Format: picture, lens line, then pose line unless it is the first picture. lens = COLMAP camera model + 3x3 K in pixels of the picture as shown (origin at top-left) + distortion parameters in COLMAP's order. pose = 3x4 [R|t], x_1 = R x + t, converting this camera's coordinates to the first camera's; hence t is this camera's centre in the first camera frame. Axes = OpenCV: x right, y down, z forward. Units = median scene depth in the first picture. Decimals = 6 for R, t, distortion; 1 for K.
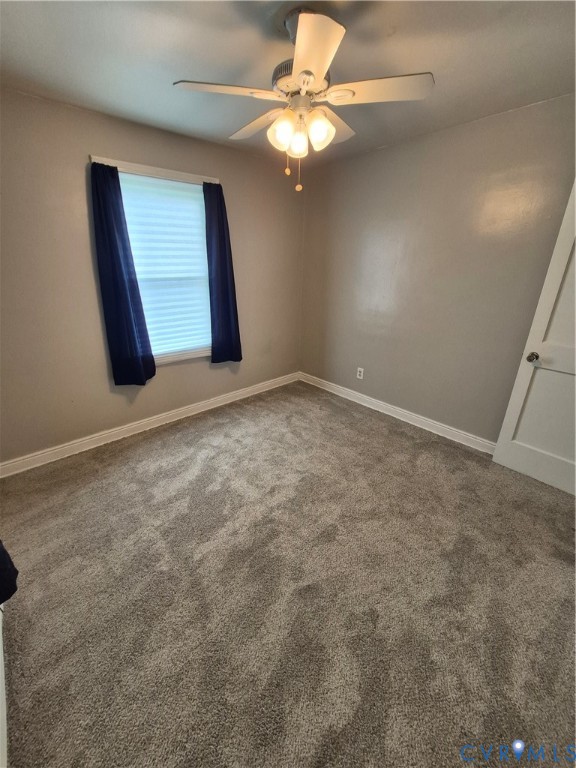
lens RADIAL K [[309.6, 0, 276.5], [0, 309.6, 379.1], [0, 0, 1]] dist [-0.000456, -0.000135]
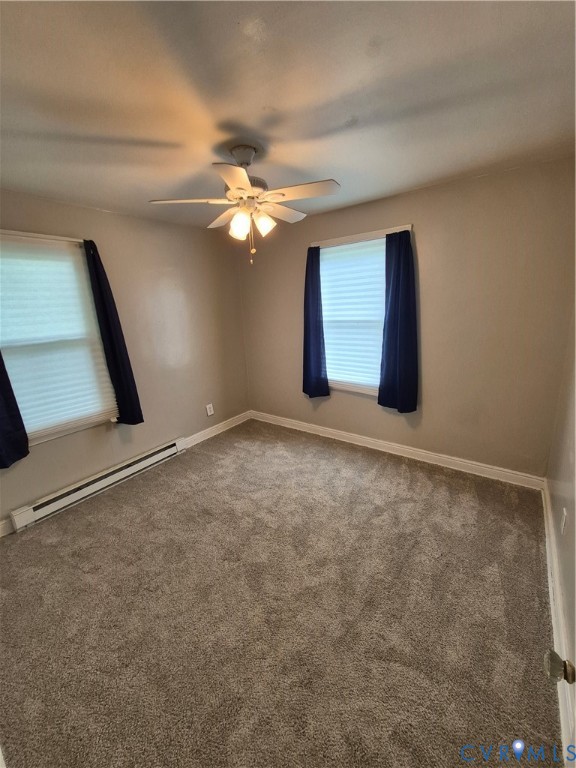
lens RADIAL K [[309.6, 0, 276.5], [0, 309.6, 379.1], [0, 0, 1]] dist [-0.000456, -0.000135]
pose [[0.188808, 0.224672, -0.955968, 0.715676], [-0.305131, 0.938713, 0.160352, -0.202172], [0.933406, 0.261420, 0.245791, 0.460105]]
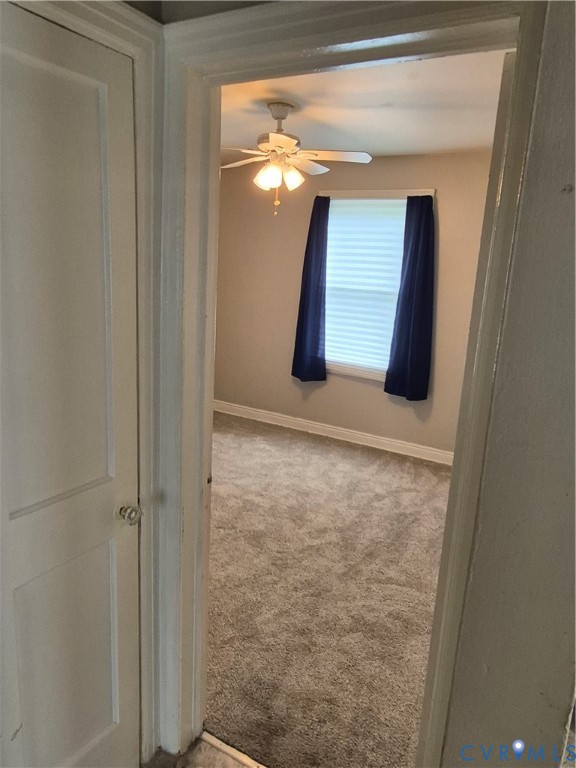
lens RADIAL K [[541.1, 0, 288.0], [0, 541.1, 384.0], [0, 0, 1]] dist [-0.000847, -0.000345]
pose [[0.321623, 0.226146, -0.919466, 1.131290], [-0.395409, 0.914414, 0.086592, -0.101565], [0.860355, 0.335715, 0.383516, 0.221533]]
